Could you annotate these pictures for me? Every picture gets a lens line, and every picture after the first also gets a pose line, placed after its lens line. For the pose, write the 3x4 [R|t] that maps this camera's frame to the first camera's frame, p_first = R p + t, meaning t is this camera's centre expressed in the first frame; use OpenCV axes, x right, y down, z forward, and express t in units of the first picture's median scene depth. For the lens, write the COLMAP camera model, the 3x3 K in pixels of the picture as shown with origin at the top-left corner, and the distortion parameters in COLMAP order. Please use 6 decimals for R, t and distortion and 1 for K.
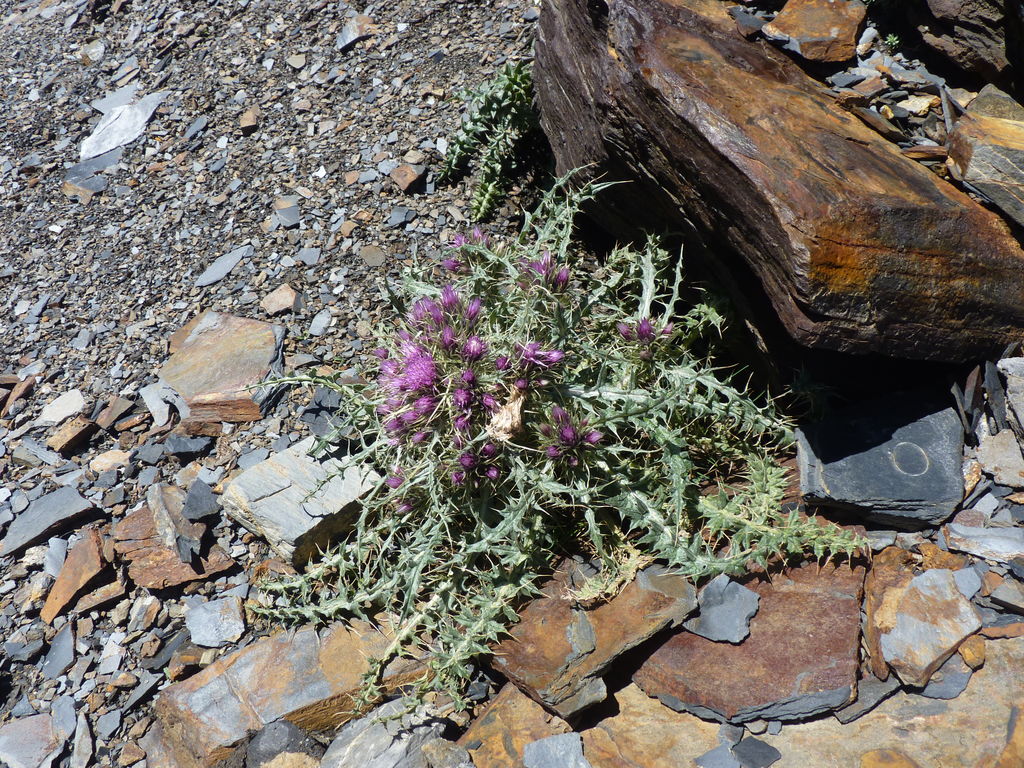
lens RADIAL K [[814.6, 0, 506.2], [0, 814.6, 389.7], [0, 0, 1]] dist [-0.024329, 0.008841]
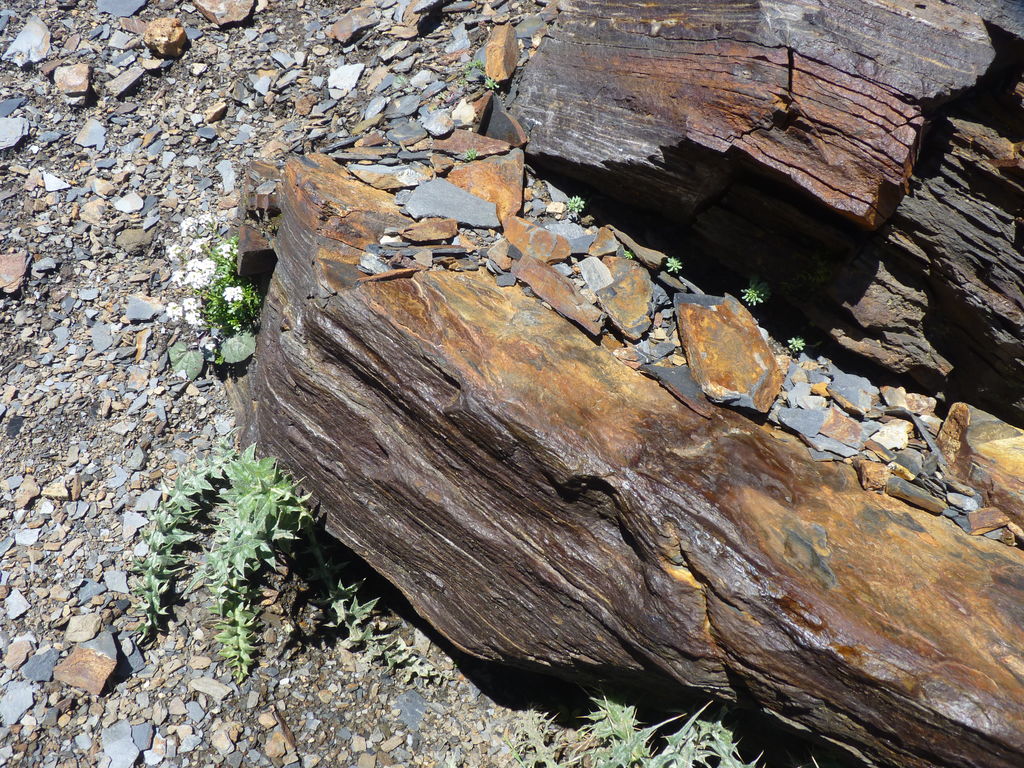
lens RADIAL K [[814.6, 0, 506.2], [0, 814.6, 389.7], [0, 0, 1]] dist [-0.024329, 0.008841]
pose [[0.731820, -0.362430, 0.577134, -0.170367], [0.363986, 0.923822, 0.118600, -0.416016], [-0.576154, 0.123275, 0.807991, 0.347294]]
